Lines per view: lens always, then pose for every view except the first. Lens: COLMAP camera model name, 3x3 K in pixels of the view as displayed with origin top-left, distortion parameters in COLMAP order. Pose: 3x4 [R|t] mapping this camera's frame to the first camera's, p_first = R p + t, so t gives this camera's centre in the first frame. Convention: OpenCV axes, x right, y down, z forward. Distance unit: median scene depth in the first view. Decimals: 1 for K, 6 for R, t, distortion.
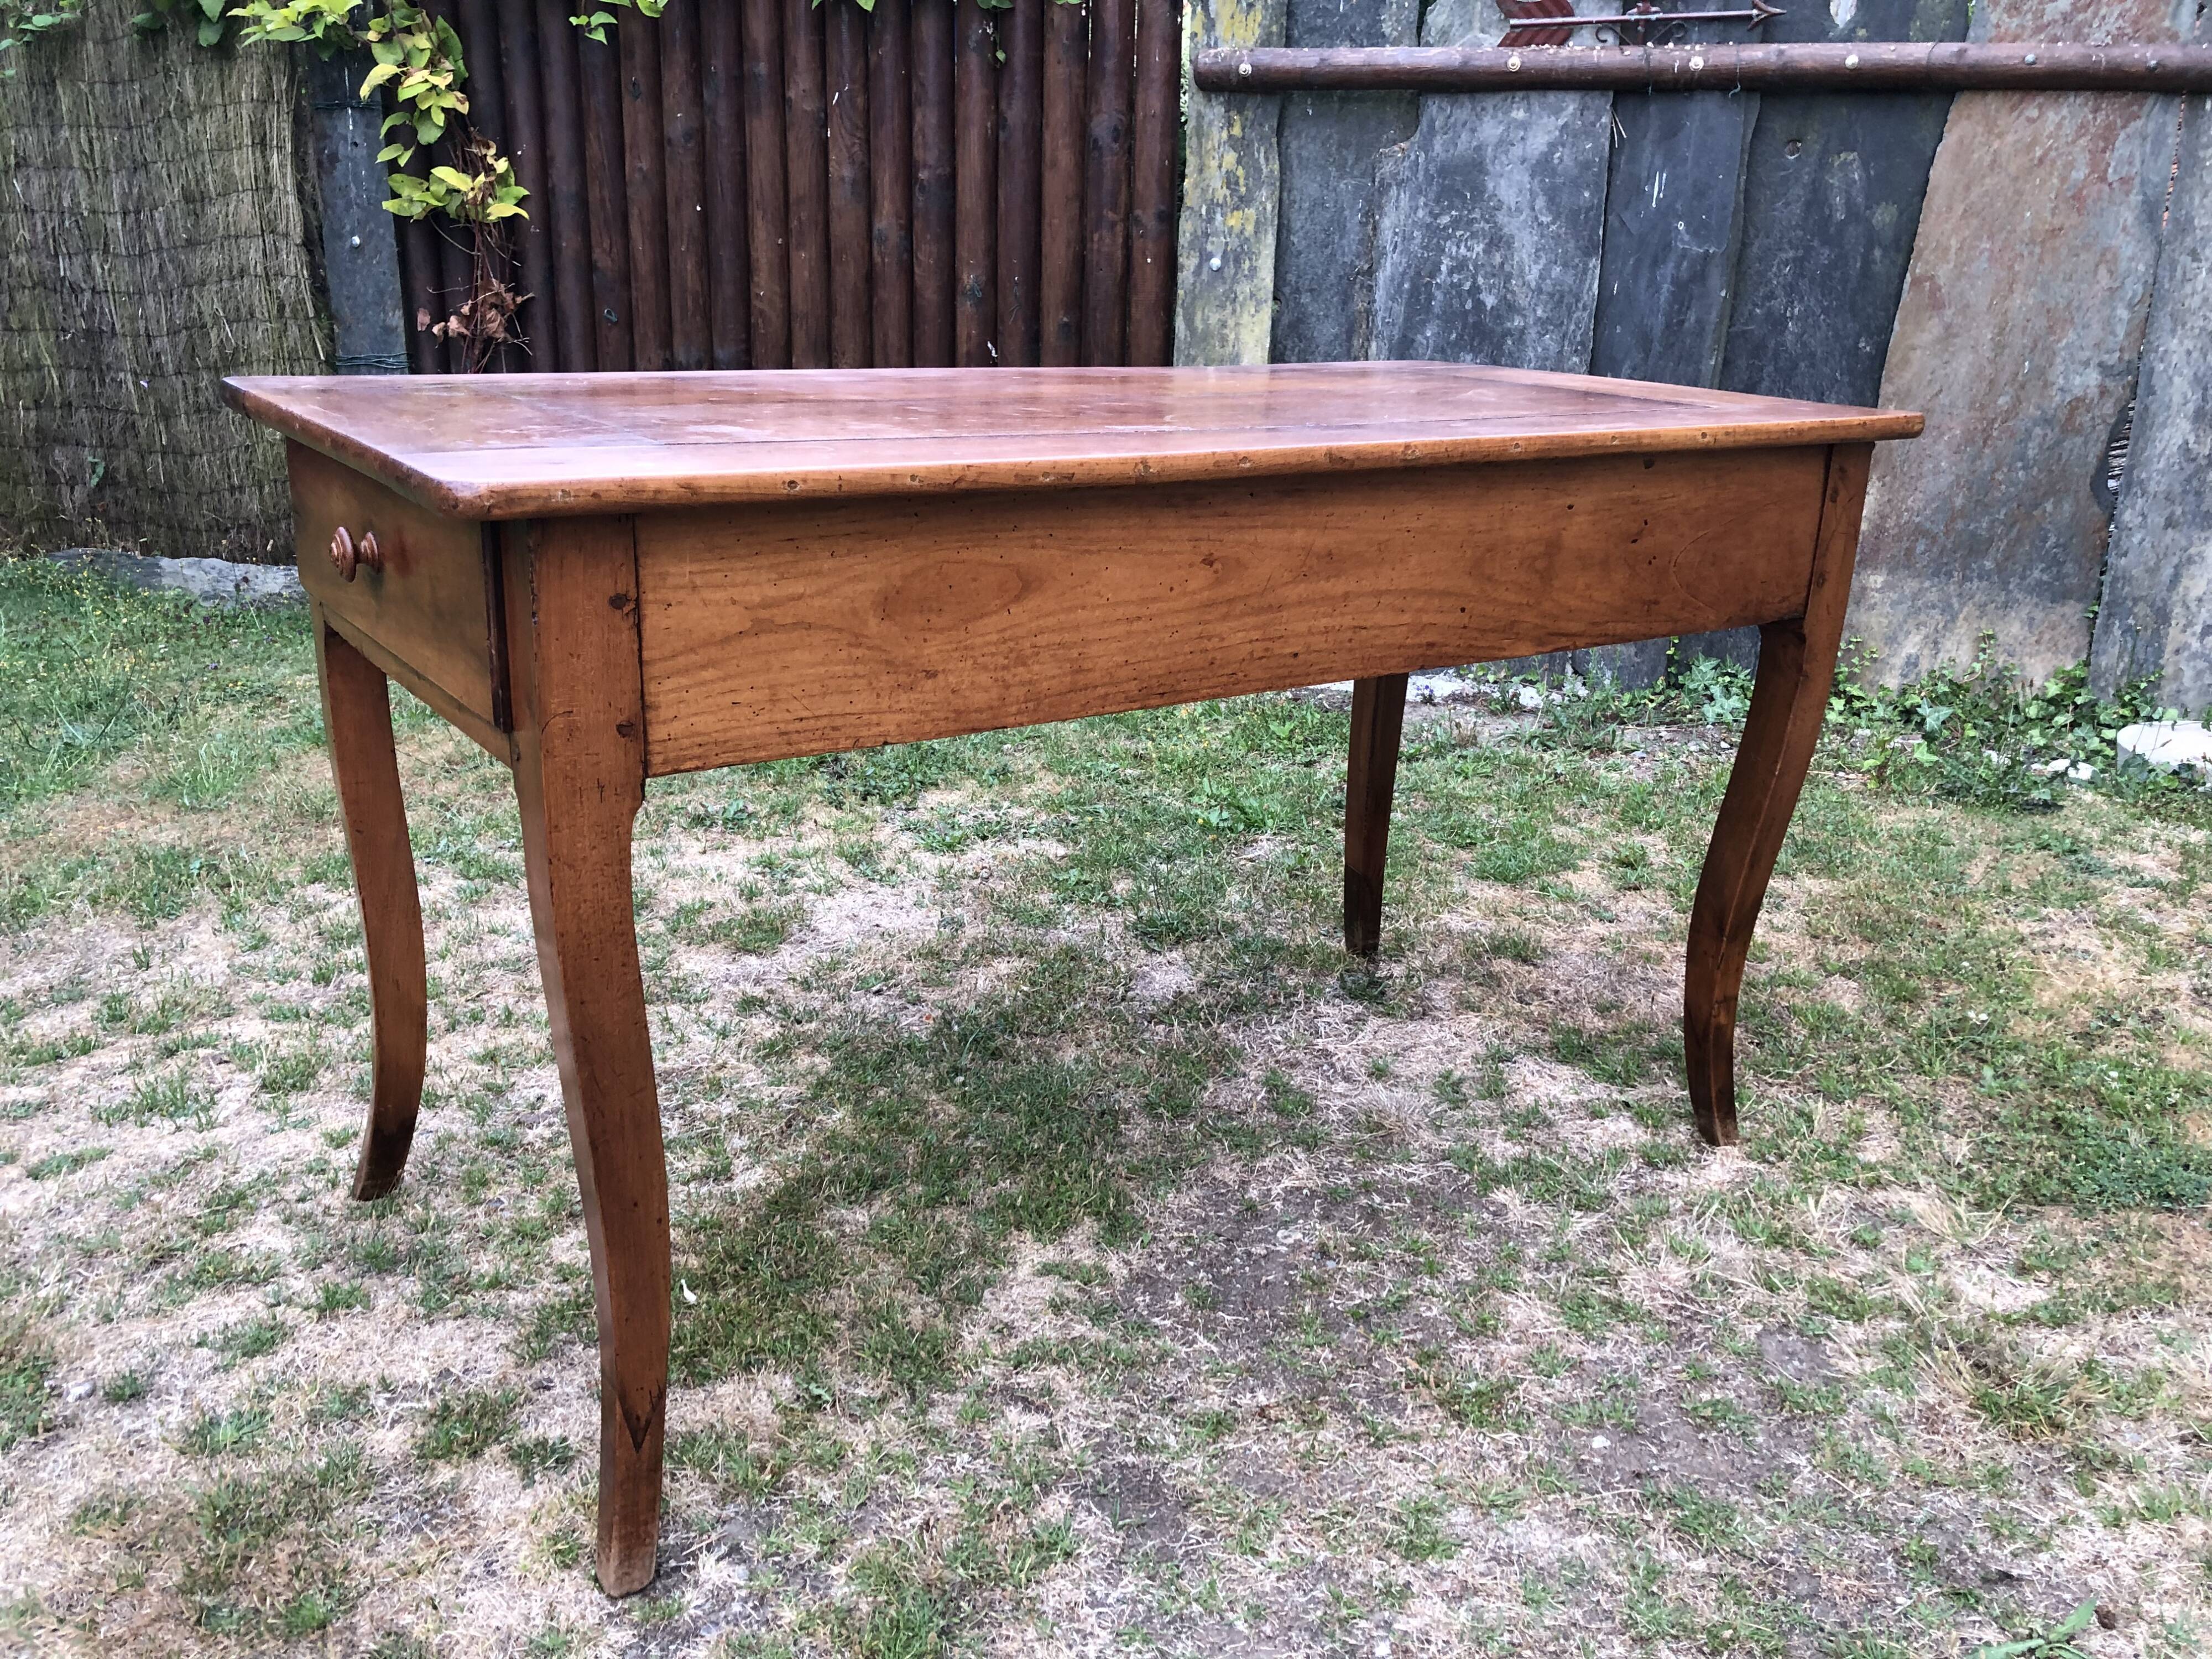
lens RADIAL K [[1801.1, 0, 1120.2], [0, 1801.1, 799.7], [0, 0, 1]] dist [0.015080, 0.001725]
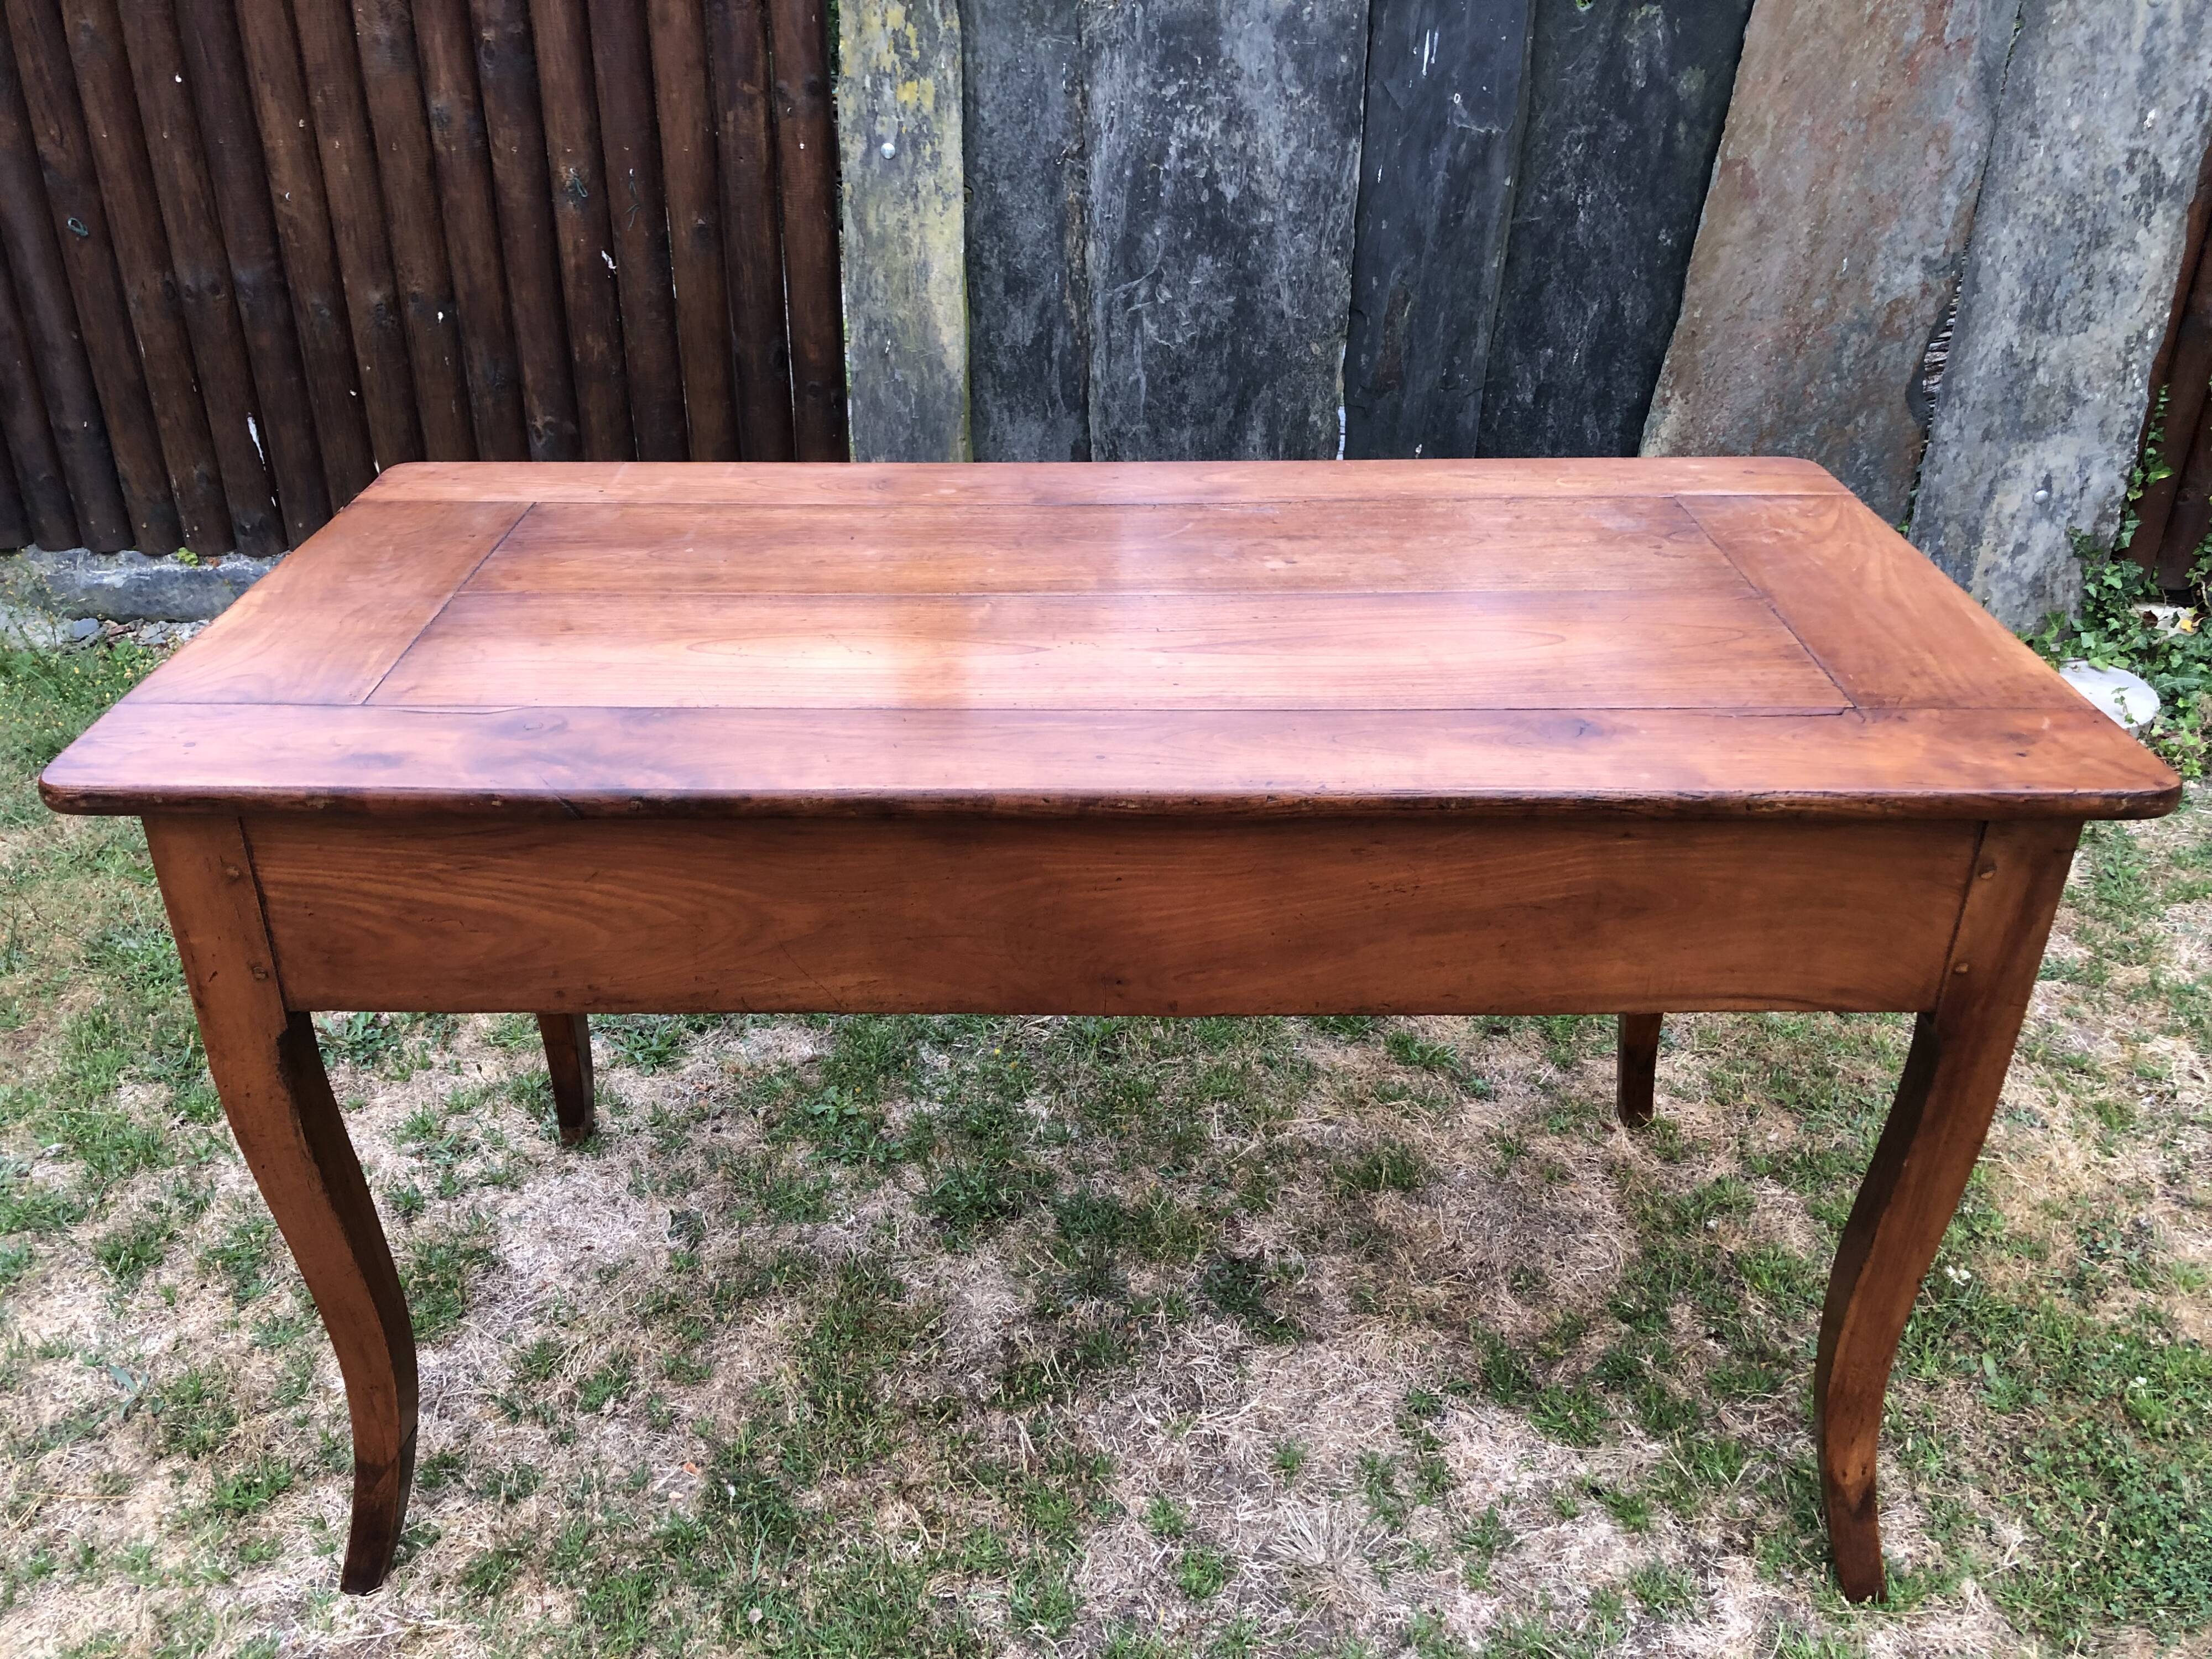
lens RADIAL K [[1807.7, 0, 1093.8], [0, 1807.7, 817.4], [0, 0, 1]] dist [-0.009814, 0.048597]
pose [[0.980153, -0.106020, 0.167511, -0.025077], [0.073025, 0.978652, 0.192115, -0.172707], [-0.184303, -0.176070, 0.966971, 0.181889]]
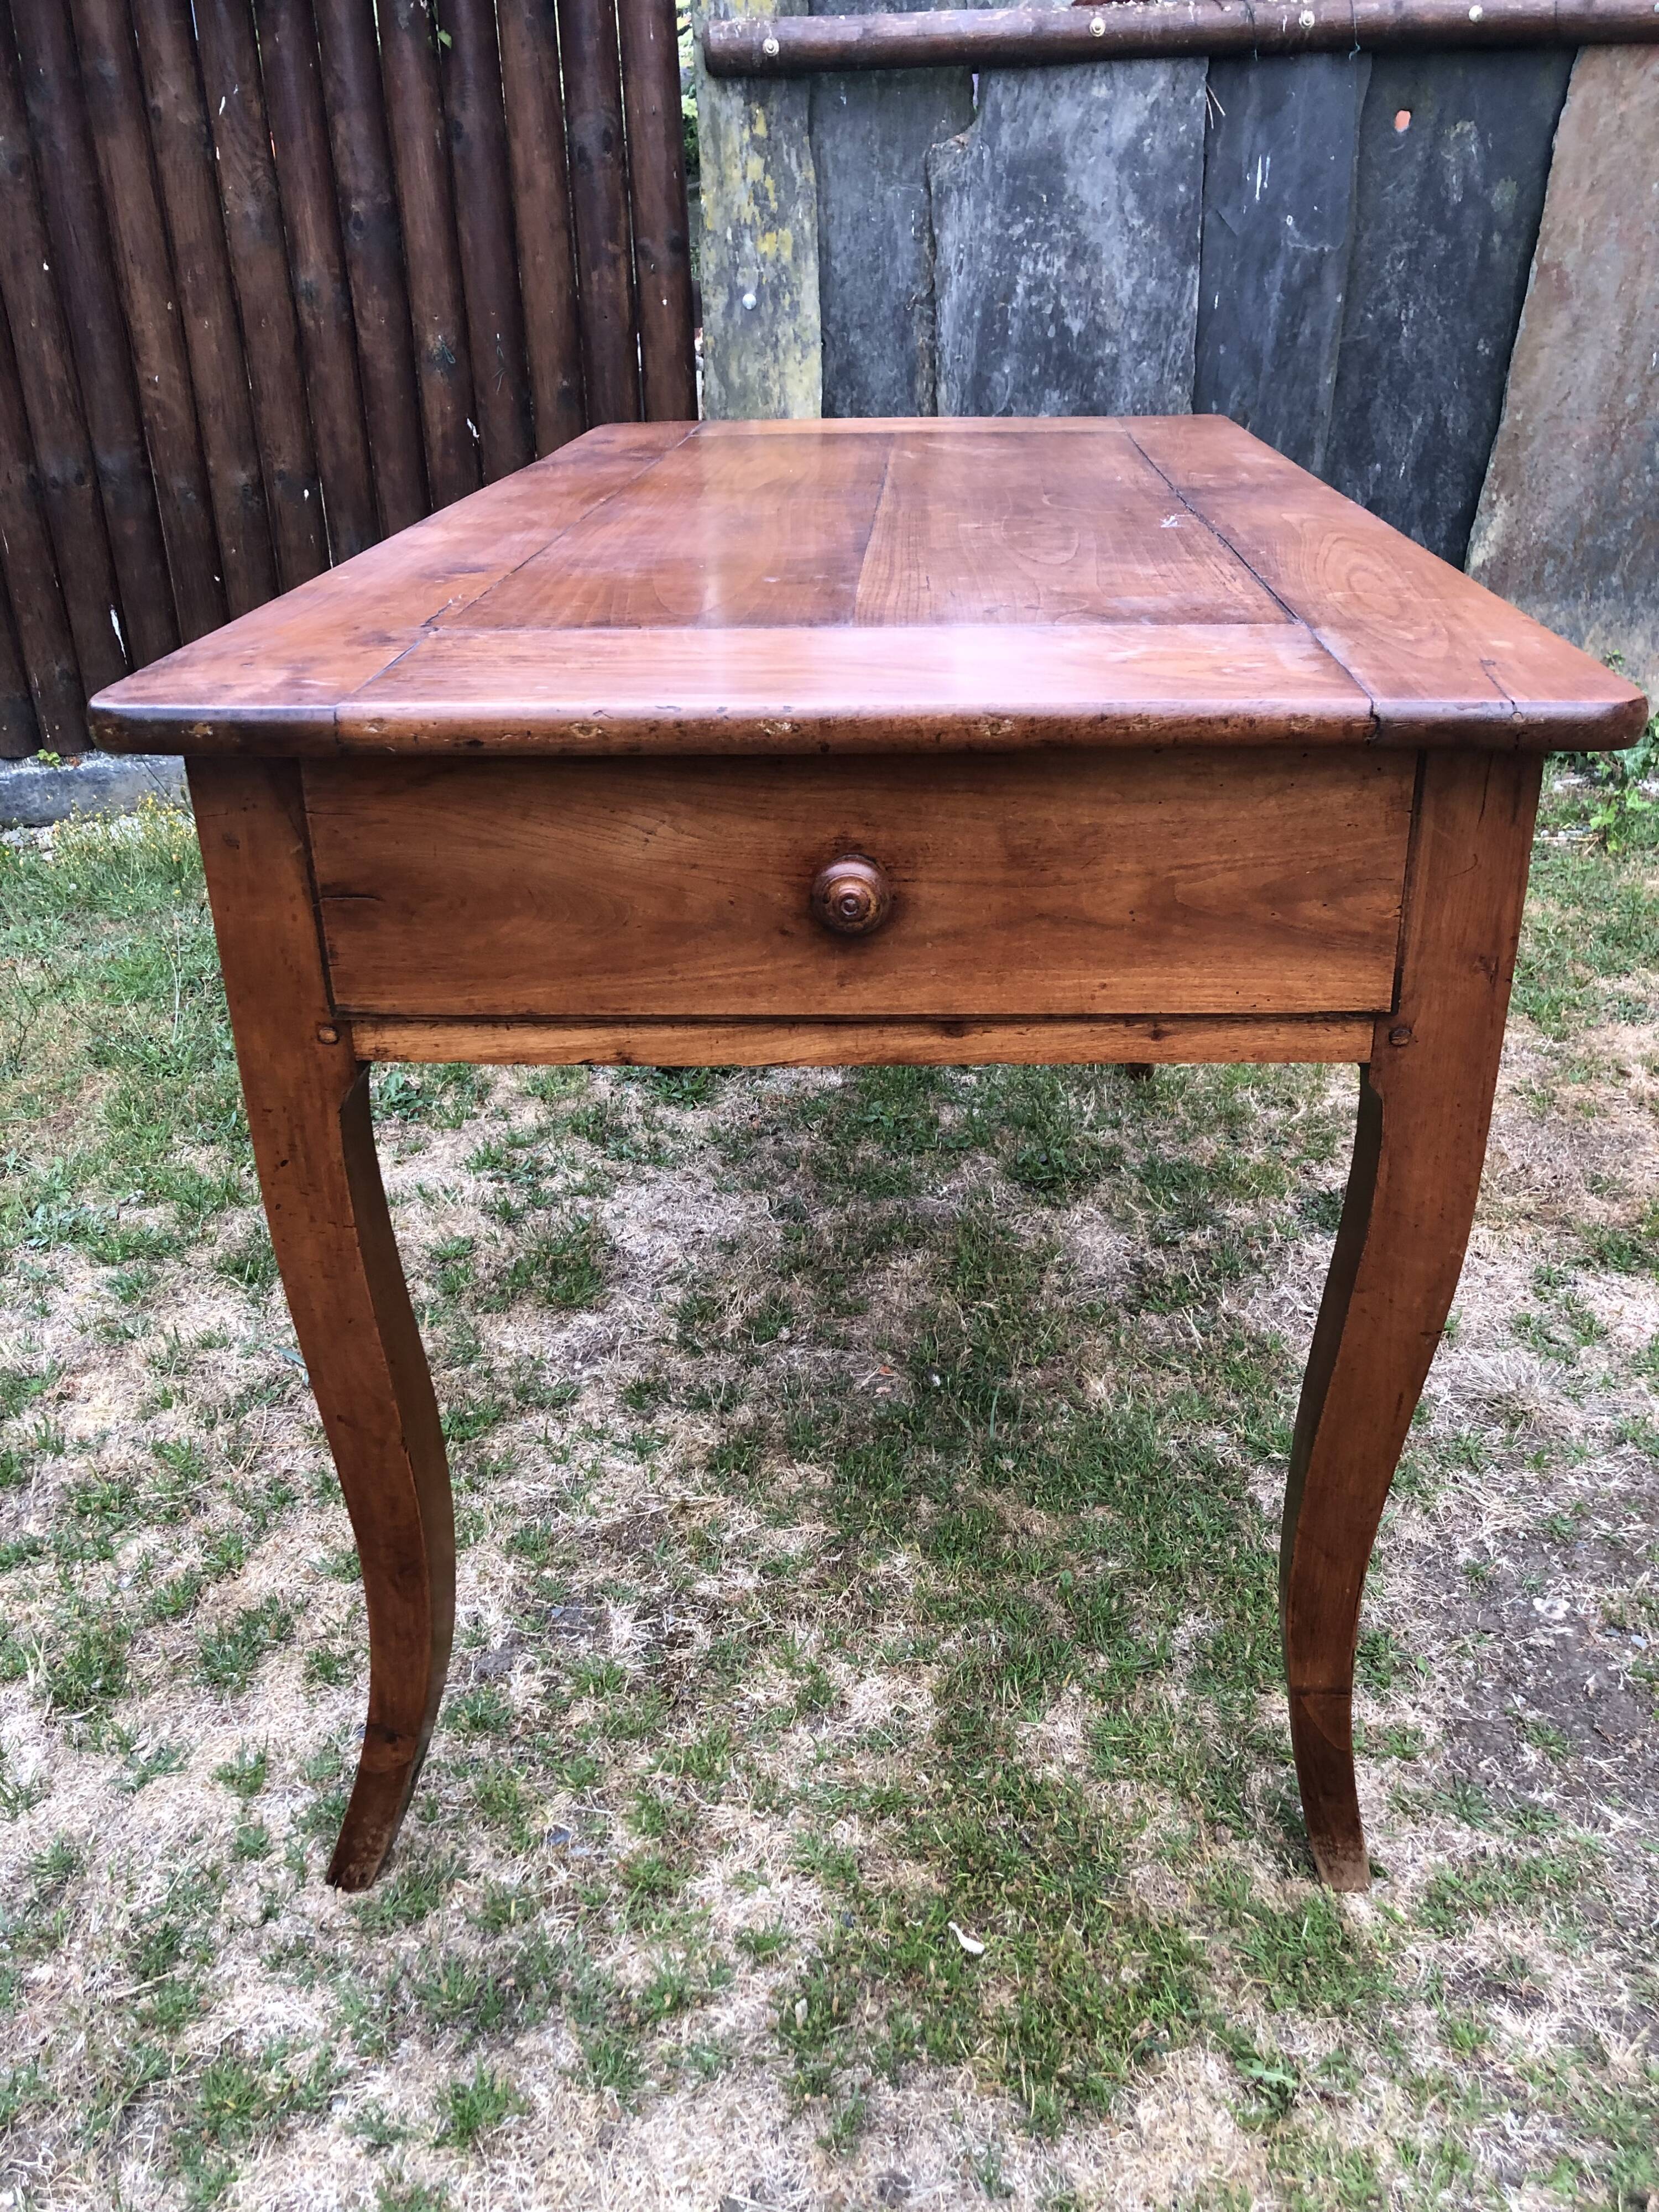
lens RADIAL K [[1804.2, 0, 827.8], [0, 1804.2, 1076.5], [0, 0, 1]] dist [-0.000719, 0.039798]
pose [[0.957774, -0.168198, 0.233191, -0.181957], [0.135987, 0.979589, 0.148031, -0.074739], [-0.253330, -0.110069, 0.961098, 0.175639]]
